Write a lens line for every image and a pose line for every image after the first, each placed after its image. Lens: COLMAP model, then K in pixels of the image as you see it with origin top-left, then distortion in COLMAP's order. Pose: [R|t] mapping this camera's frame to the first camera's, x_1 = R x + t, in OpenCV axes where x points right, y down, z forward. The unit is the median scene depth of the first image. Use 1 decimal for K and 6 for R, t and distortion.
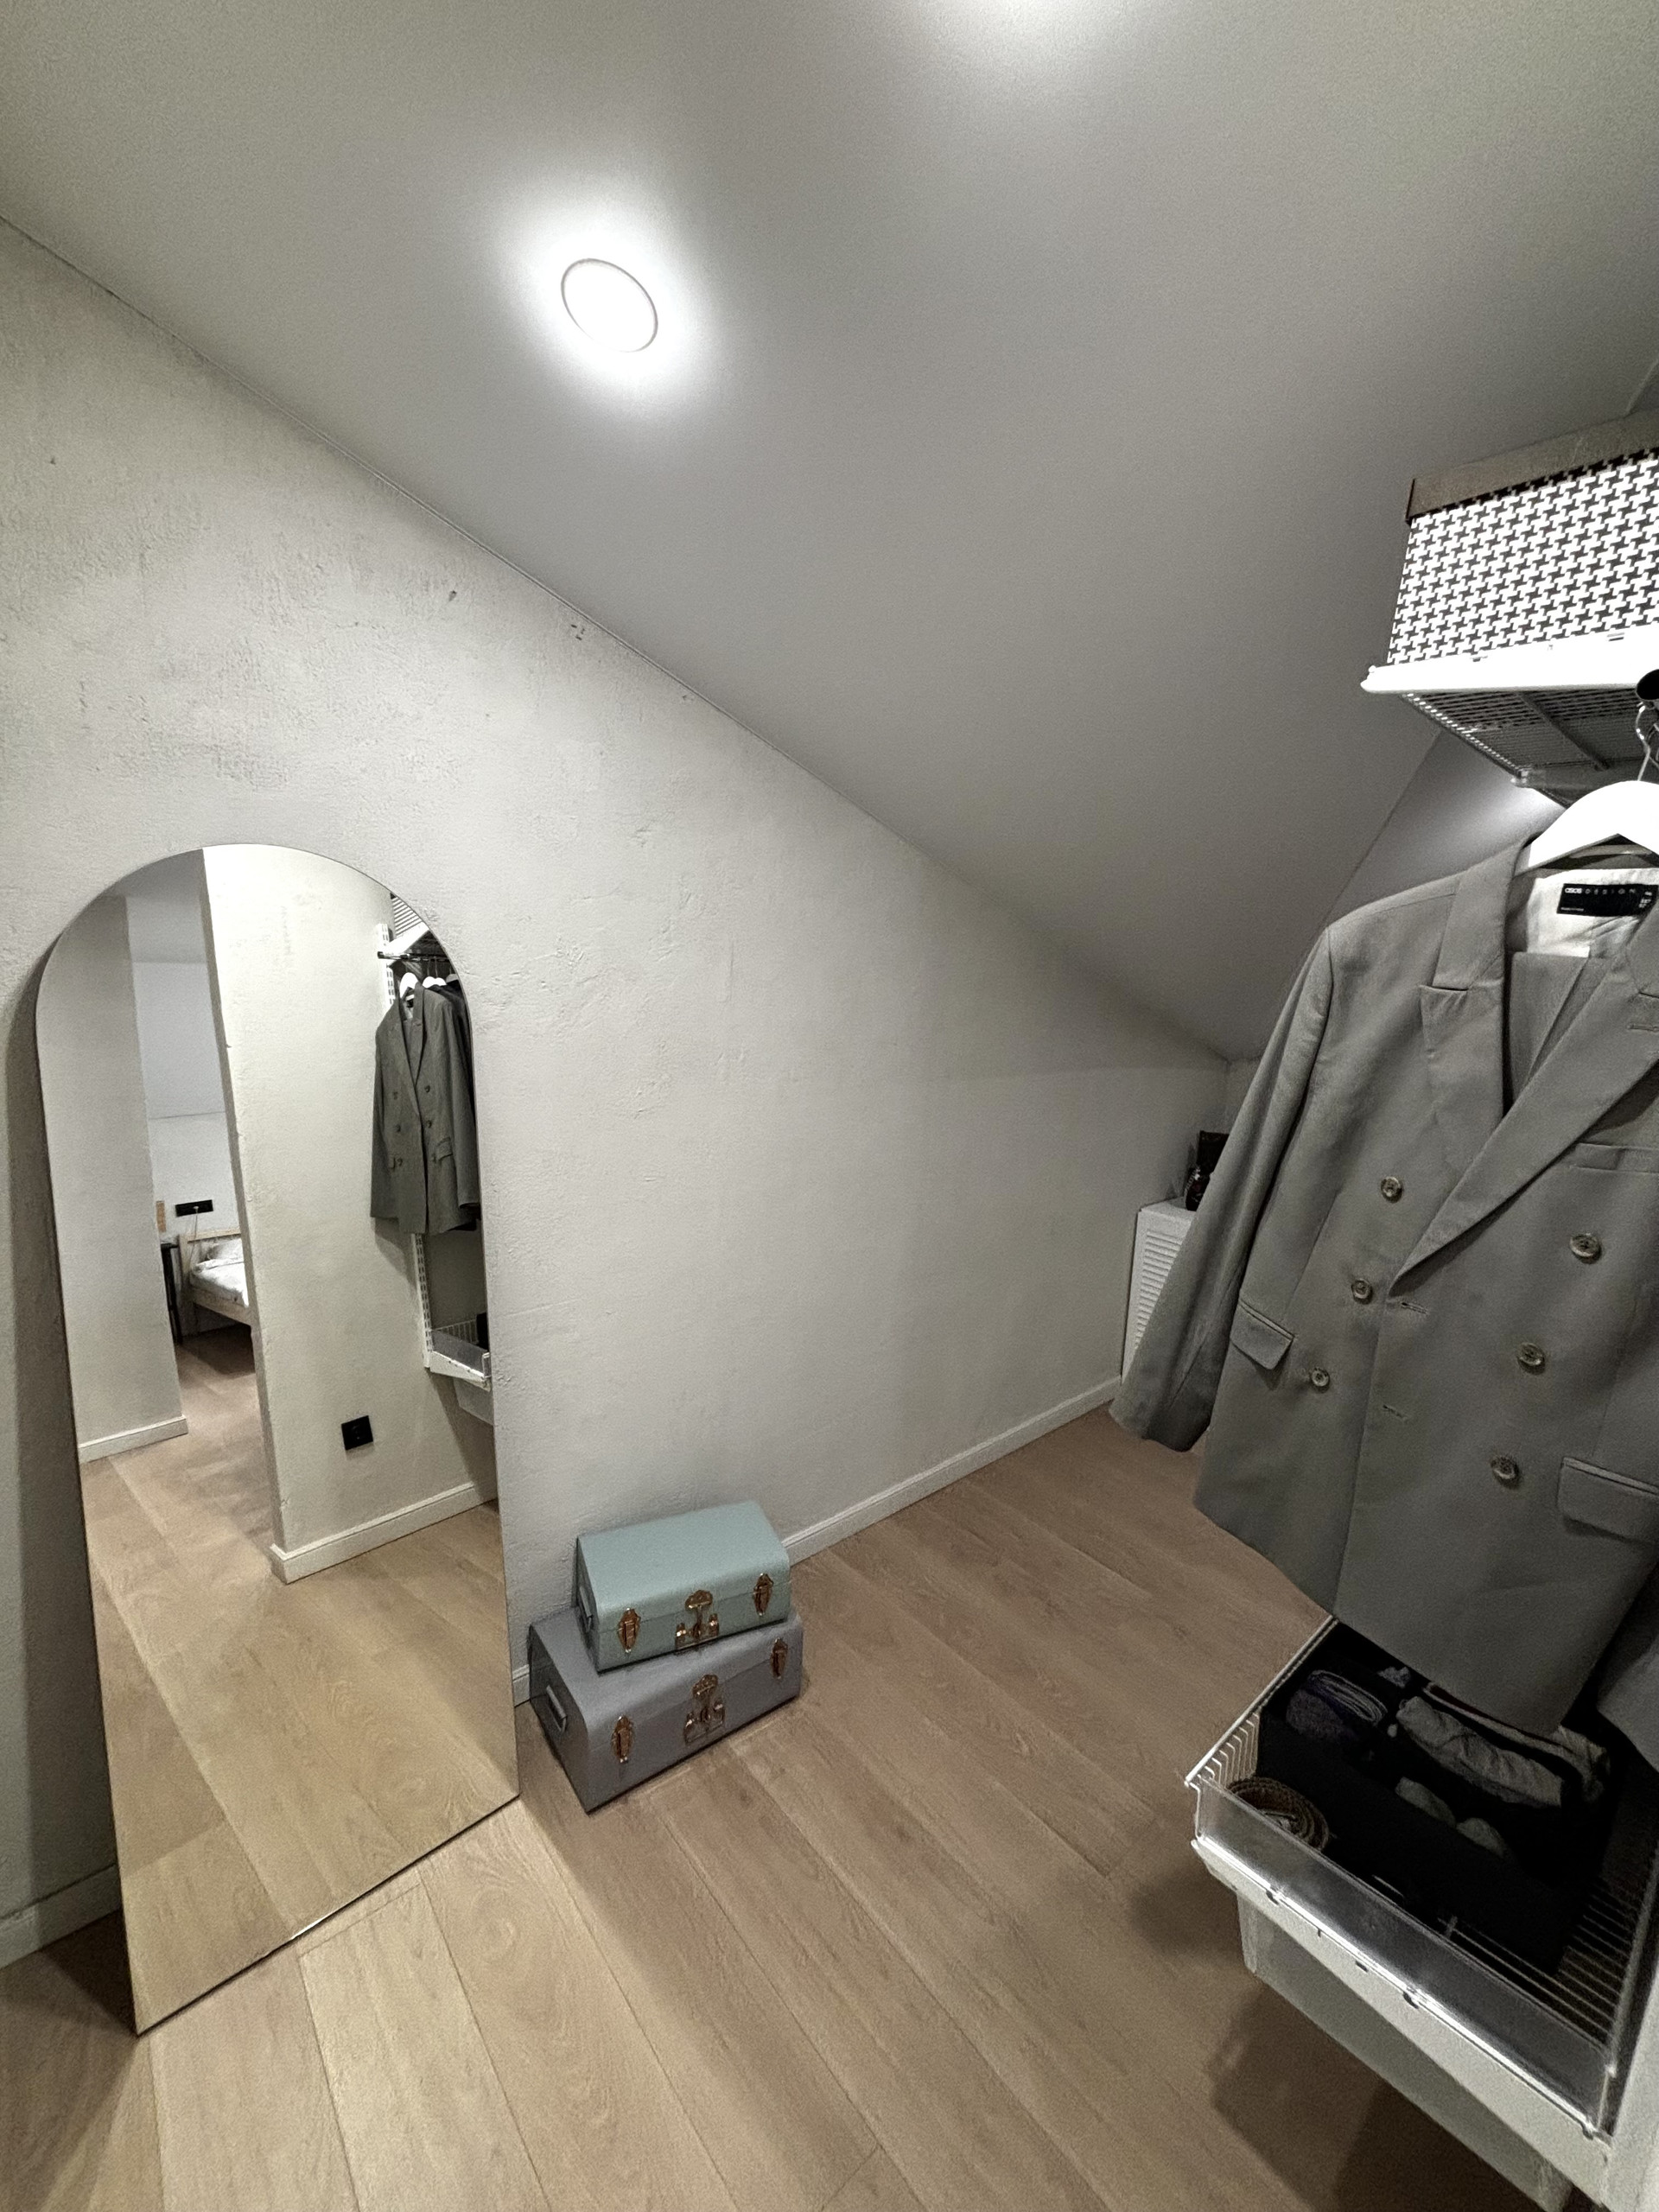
lens RADIAL K [[885.4, 0, 831.6], [0, 885.4, 1105.0], [0, 0, 1]] dist [-0.001041, 0.000322]
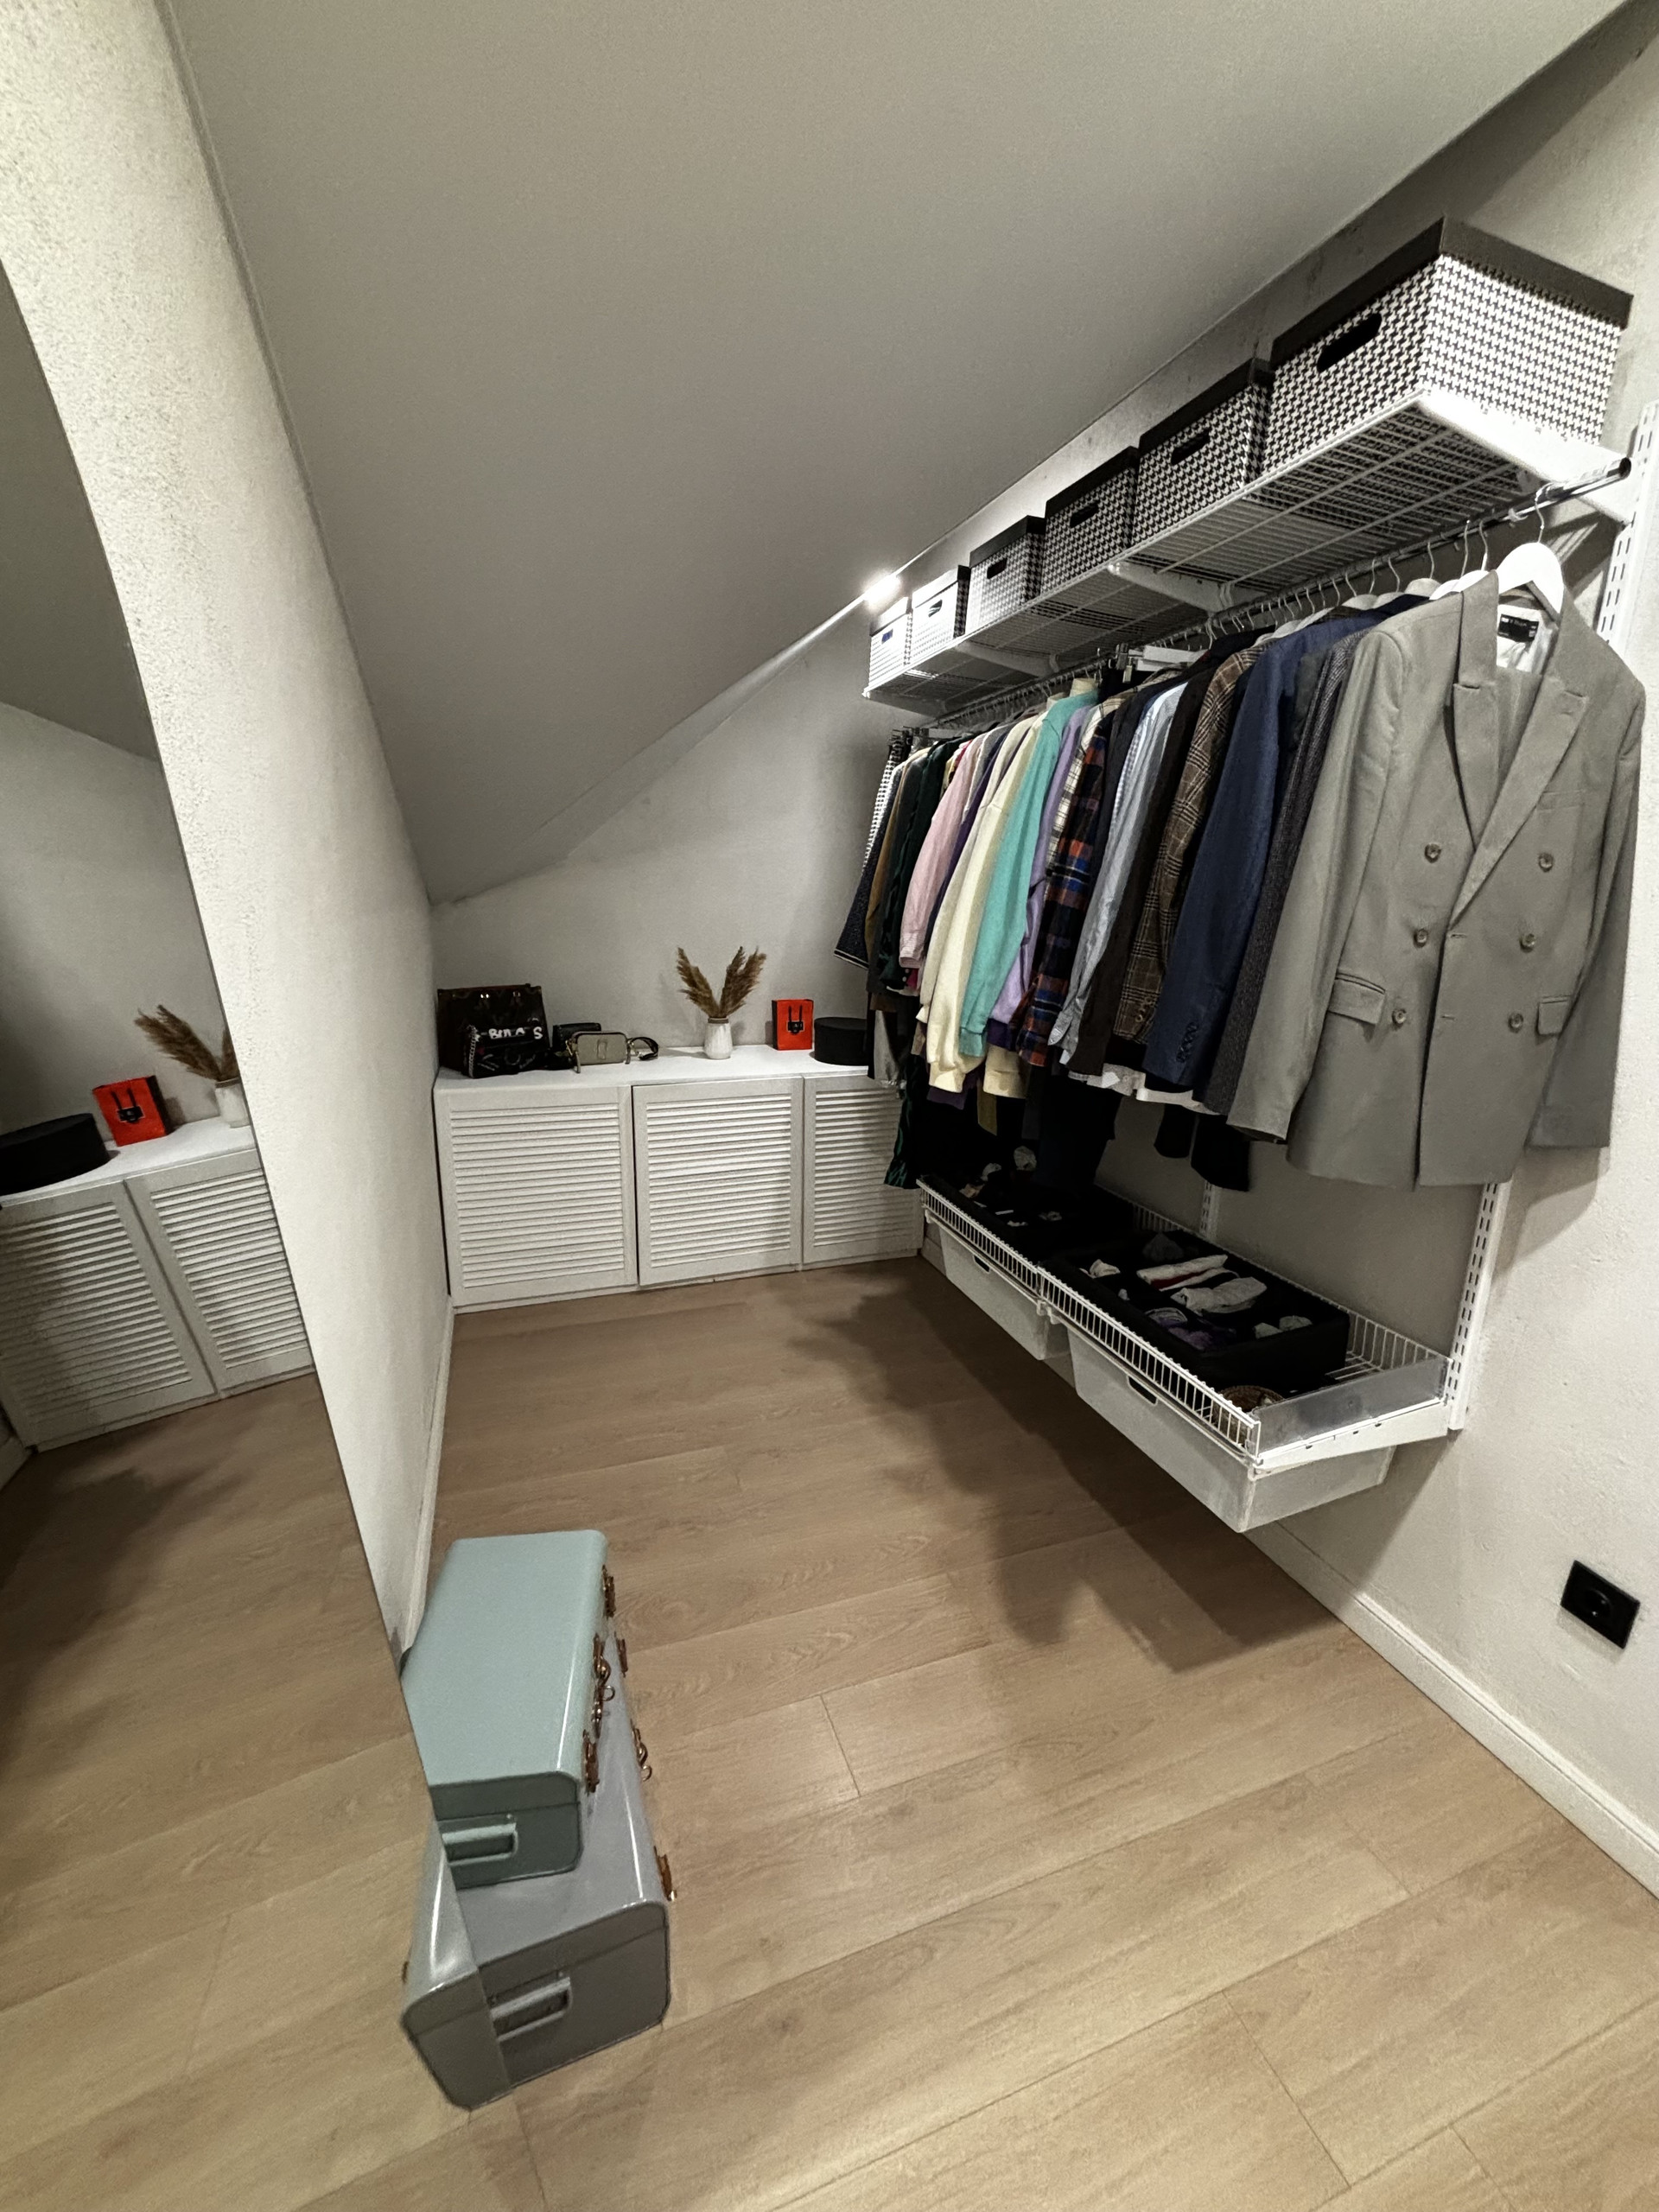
lens RADIAL K [[885.4, 0, 831.6], [0, 885.4, 1105.0], [0, 0, 1]] dist [-0.001041, 0.000322]
pose [[0.362192, -0.253744, 0.896901, -0.747673], [0.151221, 0.965481, 0.212079, 0.036056], [-0.919755, 0.058817, 0.388062, 1.058962]]
